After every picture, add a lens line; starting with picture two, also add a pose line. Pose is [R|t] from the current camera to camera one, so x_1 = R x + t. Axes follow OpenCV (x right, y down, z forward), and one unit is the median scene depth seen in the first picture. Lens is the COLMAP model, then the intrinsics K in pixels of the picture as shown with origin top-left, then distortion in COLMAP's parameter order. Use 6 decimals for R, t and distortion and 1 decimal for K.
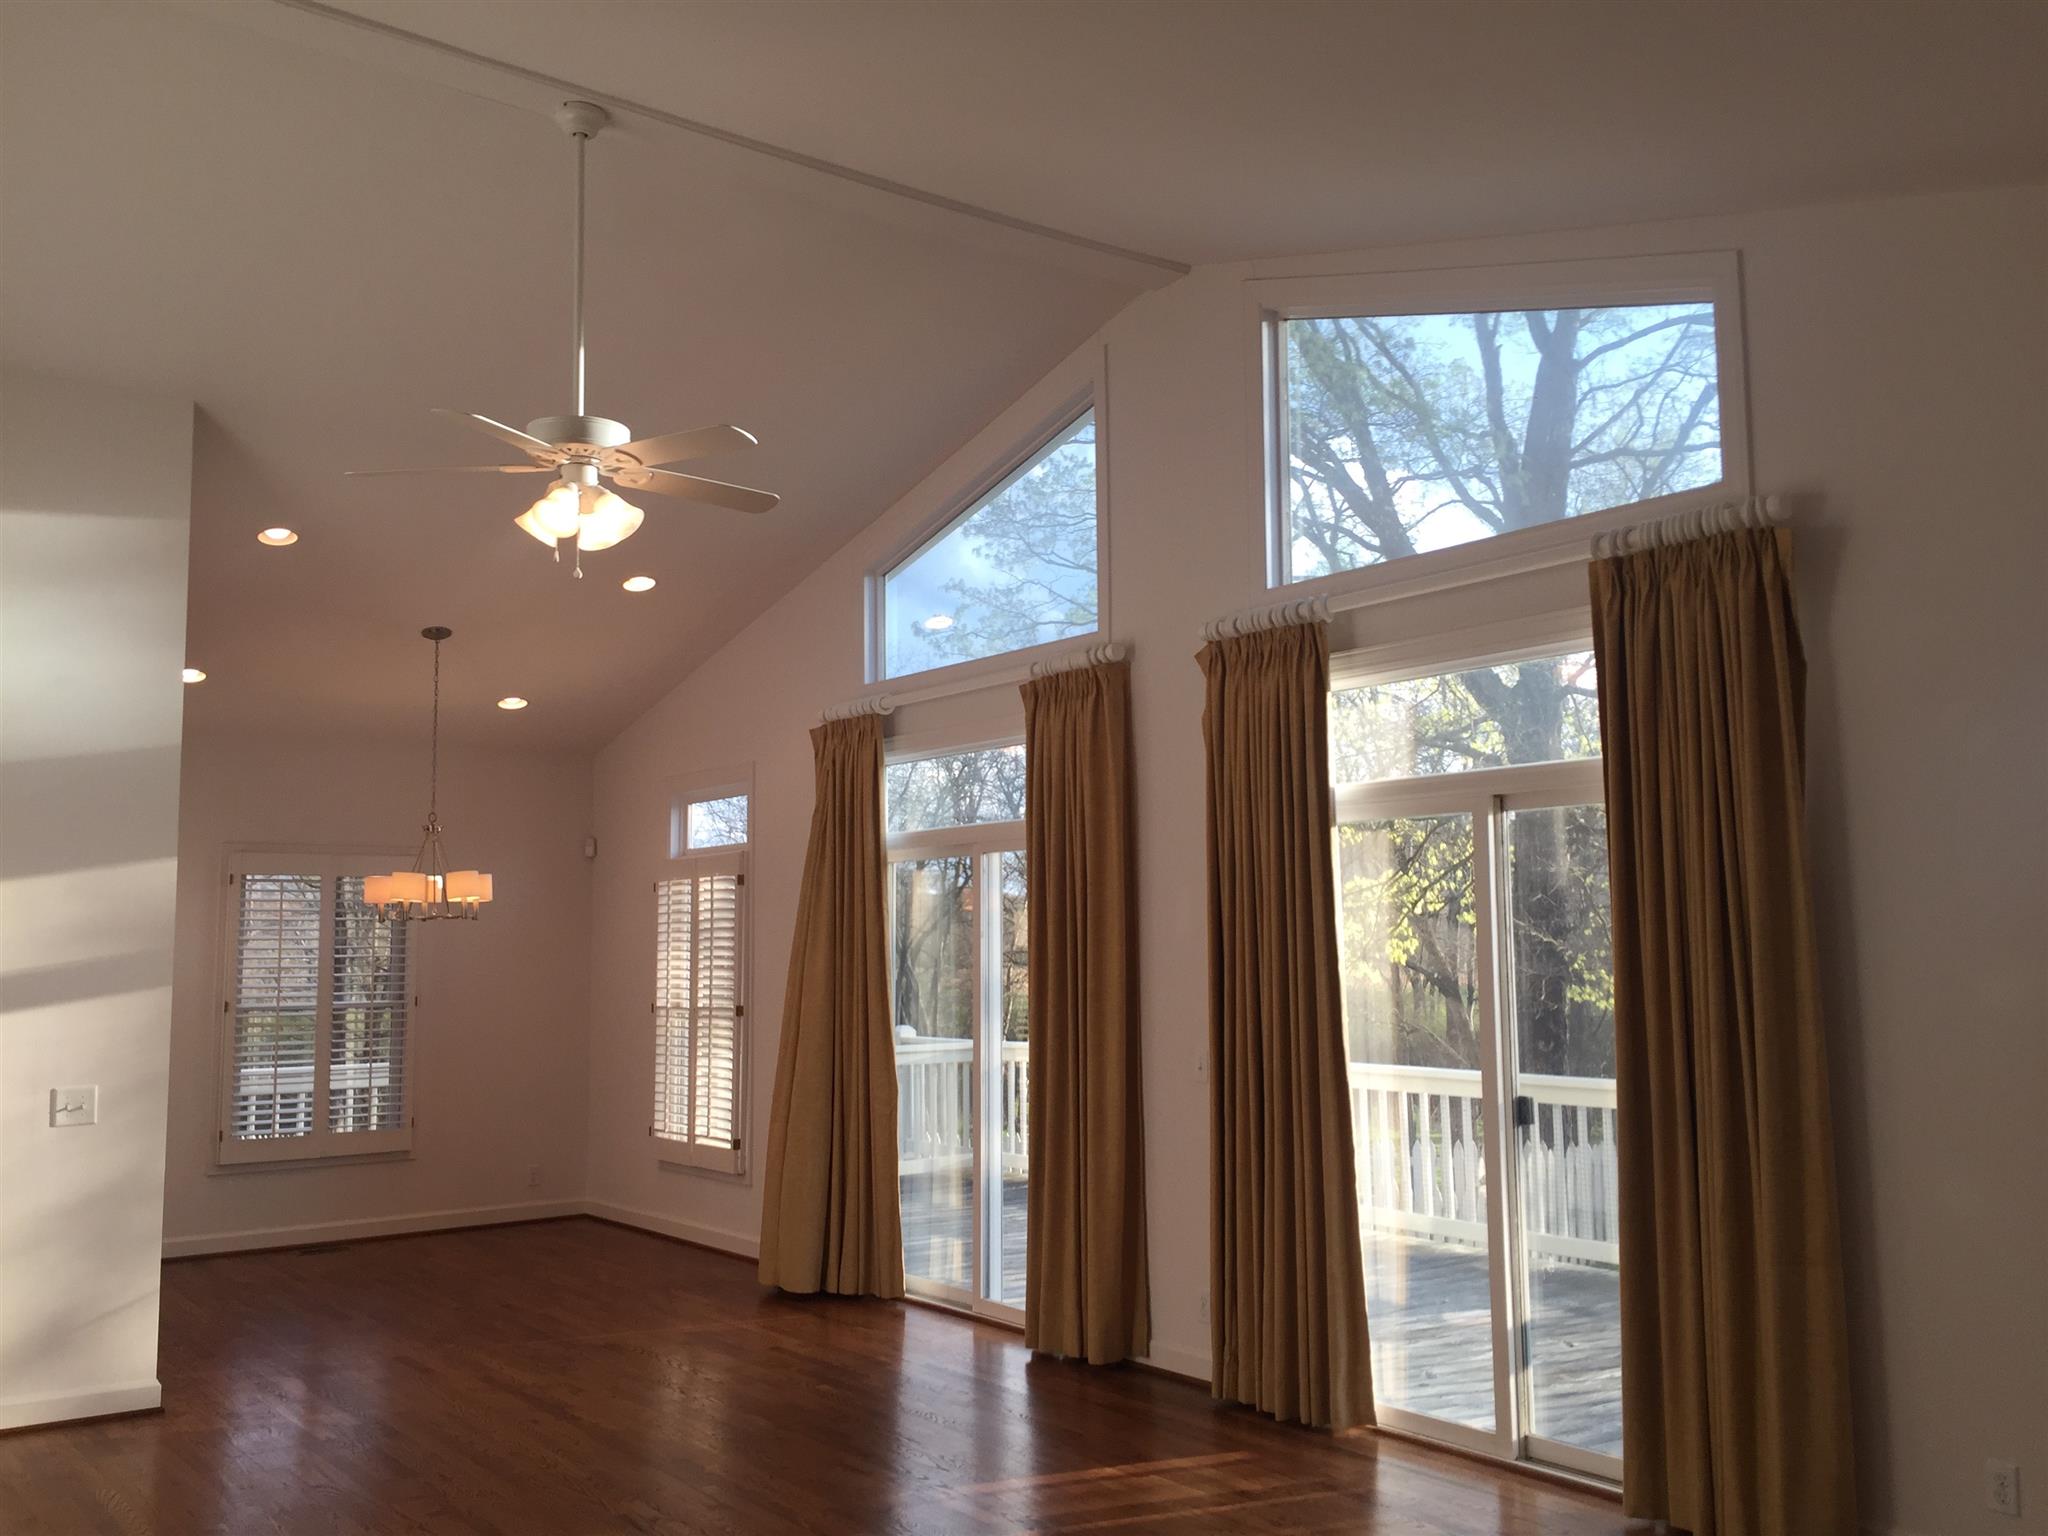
lens RADIAL K [[1803.3, 0, 1014.8], [0, 1803.3, 762.3], [0, 0, 1]] dist [0.046802, -0.025769]
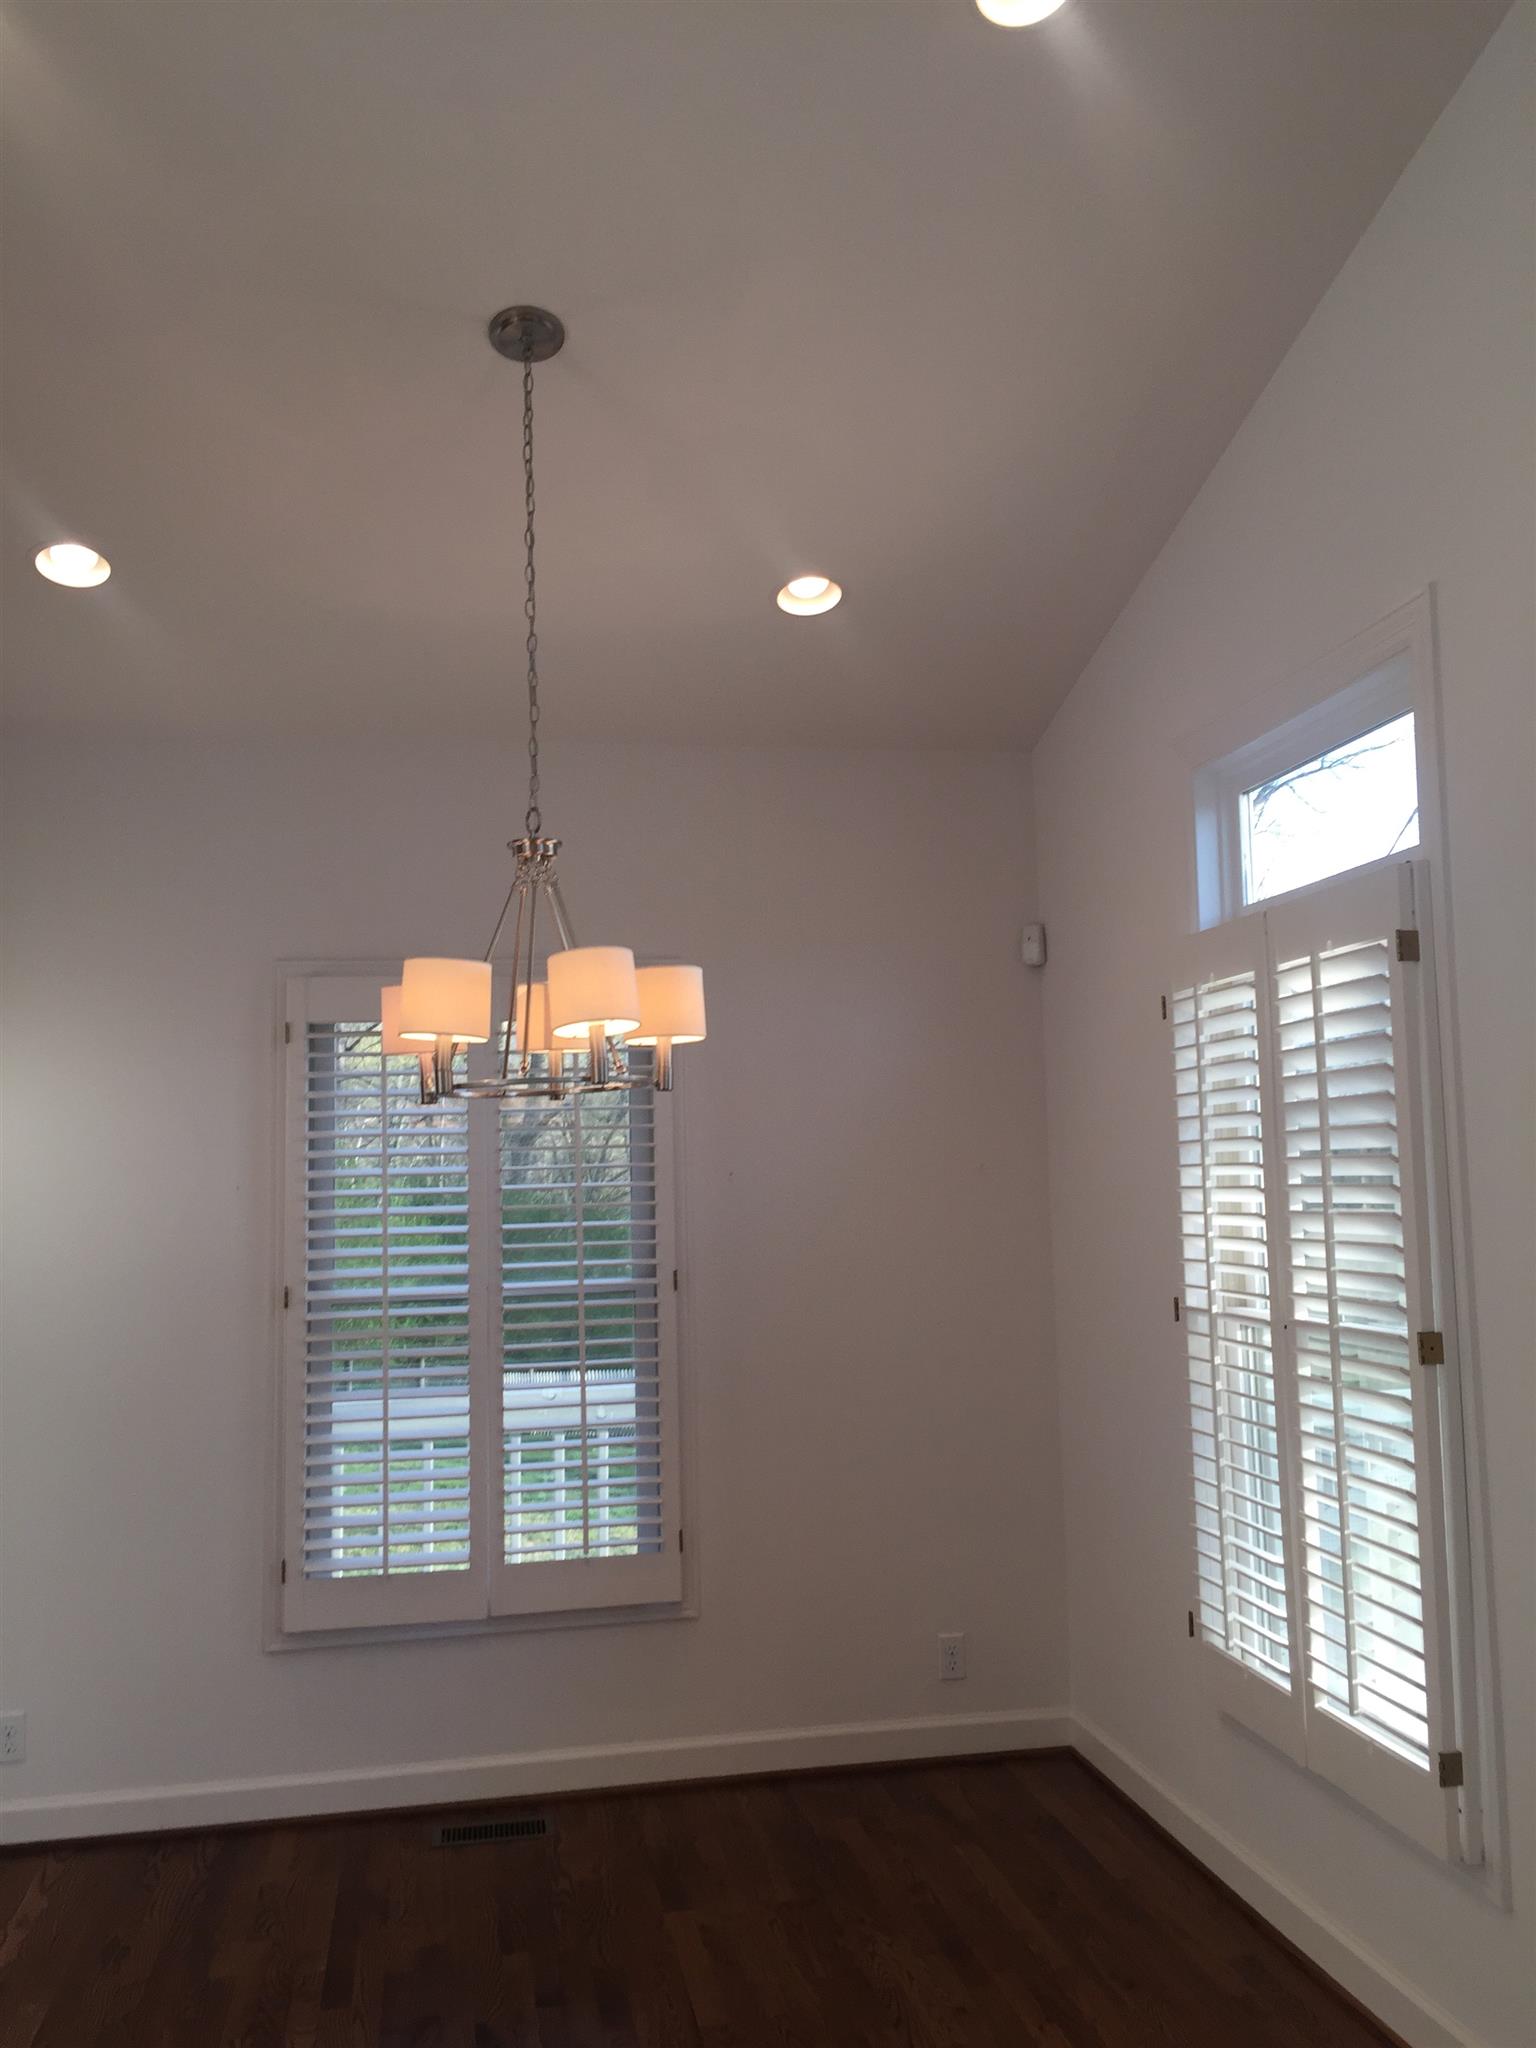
lens RADIAL K [[1803.3, 0, 758.3], [0, 1803.3, 1043.9], [0, 0, 1]] dist [0.046802, -0.025769]
pose [[0.897885, -0.048705, -0.437527, -0.109964], [0.066684, 0.997440, 0.025813, 0.063630], [0.435150, -0.052353, 0.898835, 0.626570]]
